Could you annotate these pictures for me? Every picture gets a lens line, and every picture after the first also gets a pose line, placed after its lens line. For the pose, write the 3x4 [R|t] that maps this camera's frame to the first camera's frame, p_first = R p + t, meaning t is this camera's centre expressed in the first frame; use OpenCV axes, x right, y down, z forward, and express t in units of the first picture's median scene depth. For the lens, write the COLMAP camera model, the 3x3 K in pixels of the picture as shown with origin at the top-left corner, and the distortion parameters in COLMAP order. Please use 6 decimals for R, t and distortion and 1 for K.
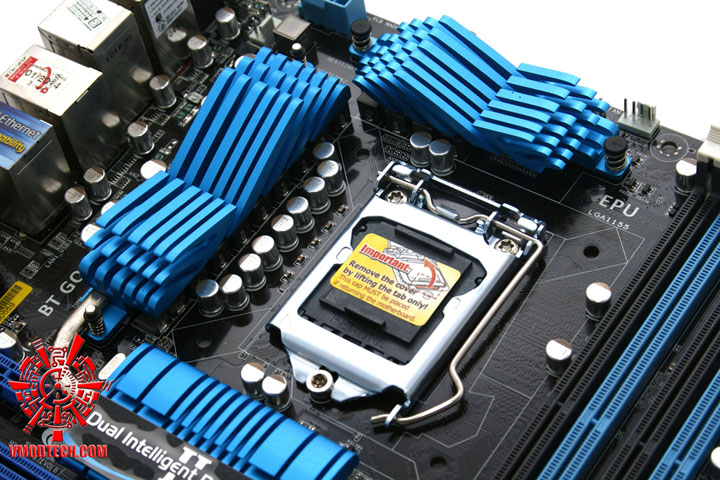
lens RADIAL K [[1660.8, 0, 360.0], [0, 1660.8, 240.0], [0, 0, 1]] dist [0.047153, 0.008694]
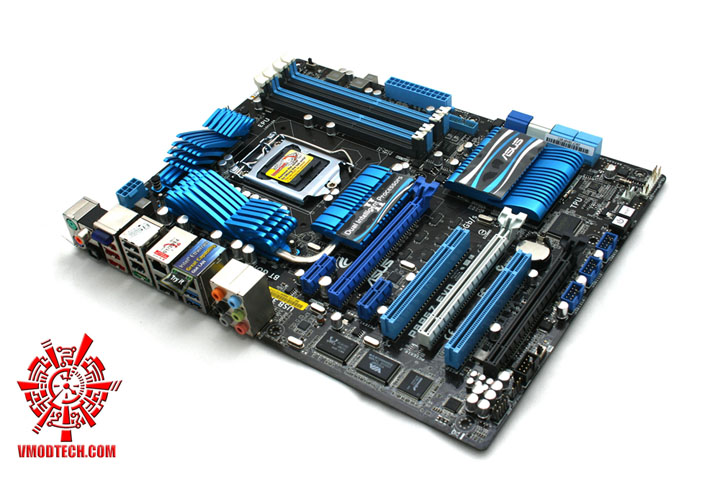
lens RADIAL K [[898.4, 0, 360.0], [0, 898.4, 240.0], [0, 0, 1]] dist [-0.068205, -0.000638]
pose [[0.001586, -0.589592, 0.807700, -1.178607], [0.834235, 0.446153, 0.324037, -0.287680], [-0.551407, 0.673297, 0.492565, 0.331639]]
